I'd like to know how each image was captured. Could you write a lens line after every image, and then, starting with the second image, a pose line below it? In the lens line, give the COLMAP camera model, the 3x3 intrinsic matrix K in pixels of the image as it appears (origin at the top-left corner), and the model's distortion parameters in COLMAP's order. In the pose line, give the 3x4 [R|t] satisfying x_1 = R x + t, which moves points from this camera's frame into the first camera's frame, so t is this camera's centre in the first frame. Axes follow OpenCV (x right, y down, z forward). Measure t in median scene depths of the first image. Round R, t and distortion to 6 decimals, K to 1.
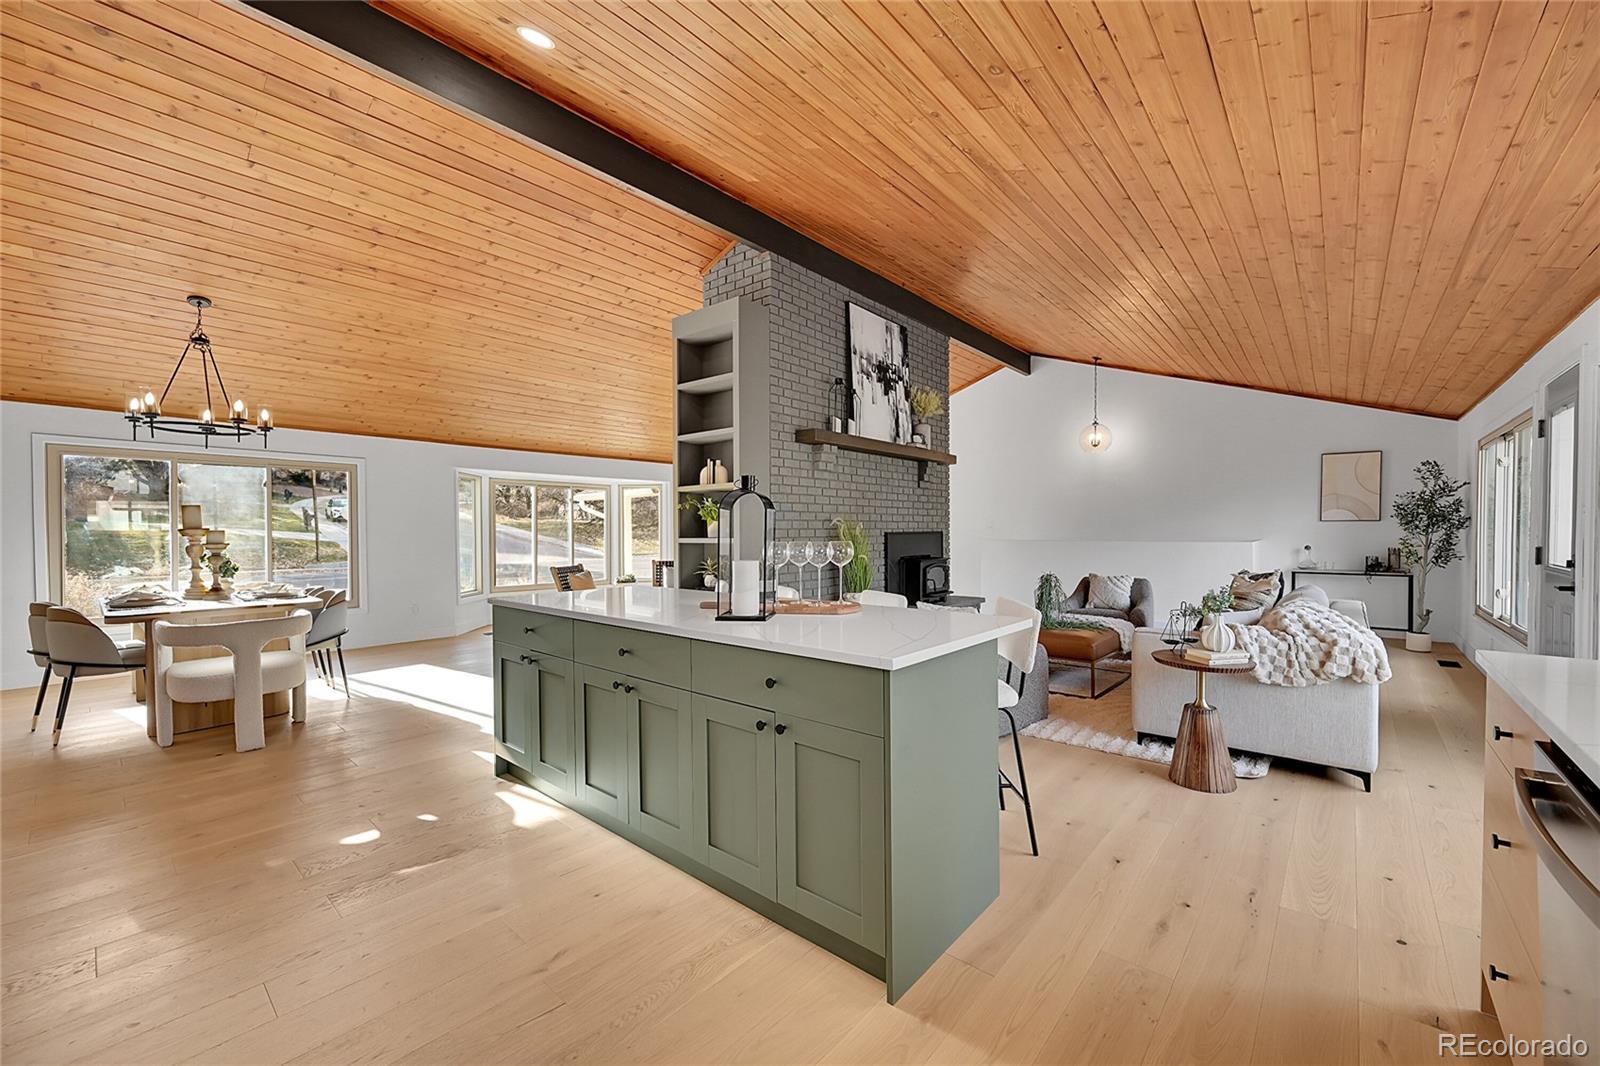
lens RADIAL K [[628.1, 0, 810.1], [0, 628.1, 533.5], [0, 0, 1]] dist [-0.000196, -0.000326]
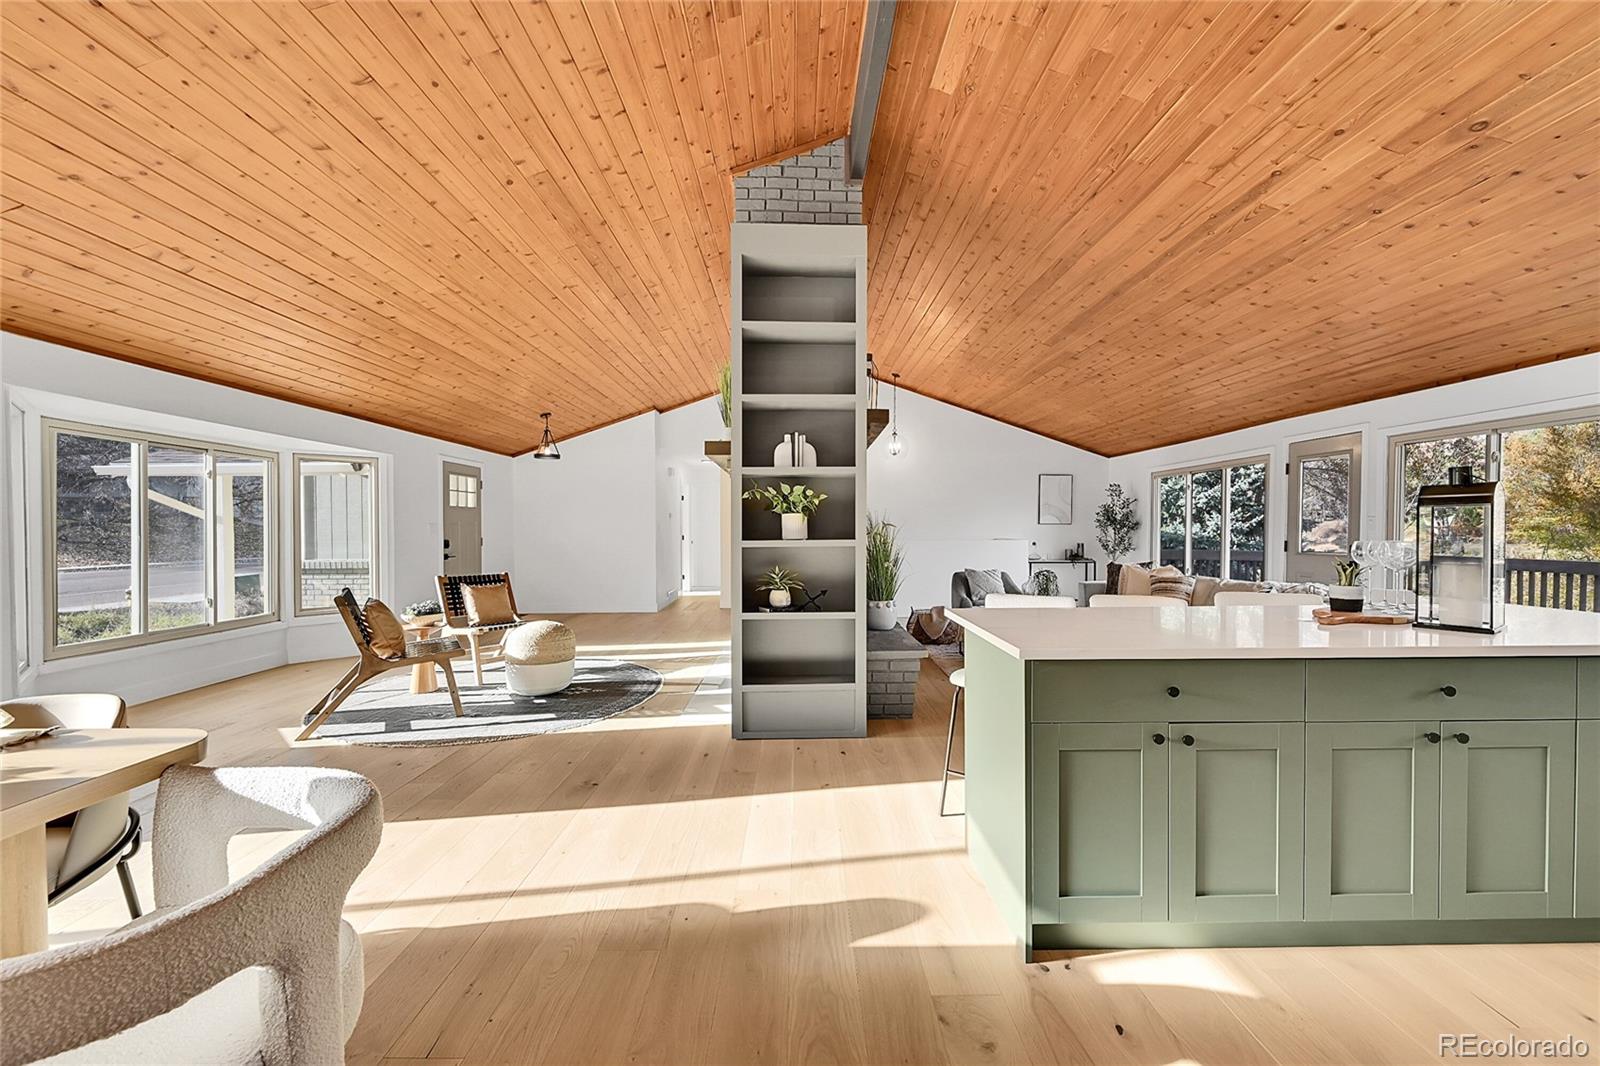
lens RADIAL K [[628.1, 0, 810.7], [0, 628.1, 539.5], [0, 0, 1]] dist [-0.000196, -0.000326]
pose [[0.744504, -0.008737, 0.667560, -0.529820], [0.003988, 0.999955, 0.008640, 0.000481], [-0.667606, -0.003771, 0.744505, 0.365109]]
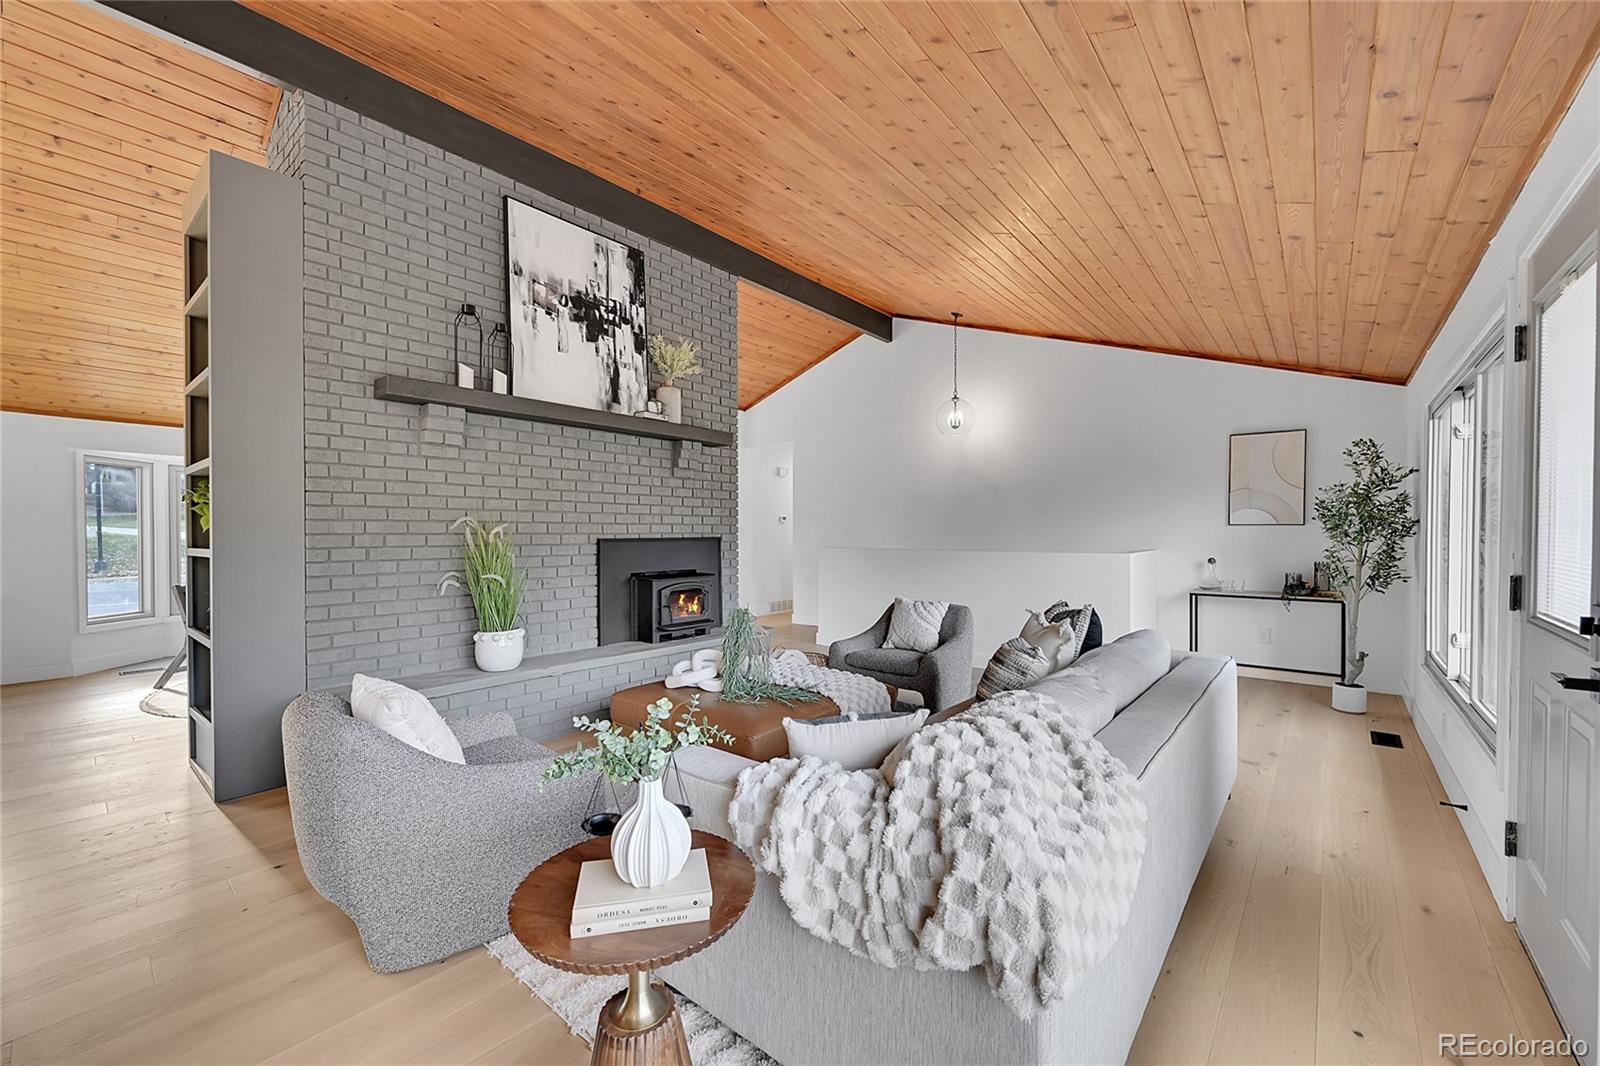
lens RADIAL K [[628.1, 0, 808.9], [0, 628.1, 531.8], [0, 0, 1]] dist [-0.000196, -0.000326]
pose [[0.999904, 0.003257, 0.013471, 0.350950], [-0.003142, 0.999958, -0.008579, -0.004442], [-0.013498, 0.008536, 0.999872, 0.301738]]
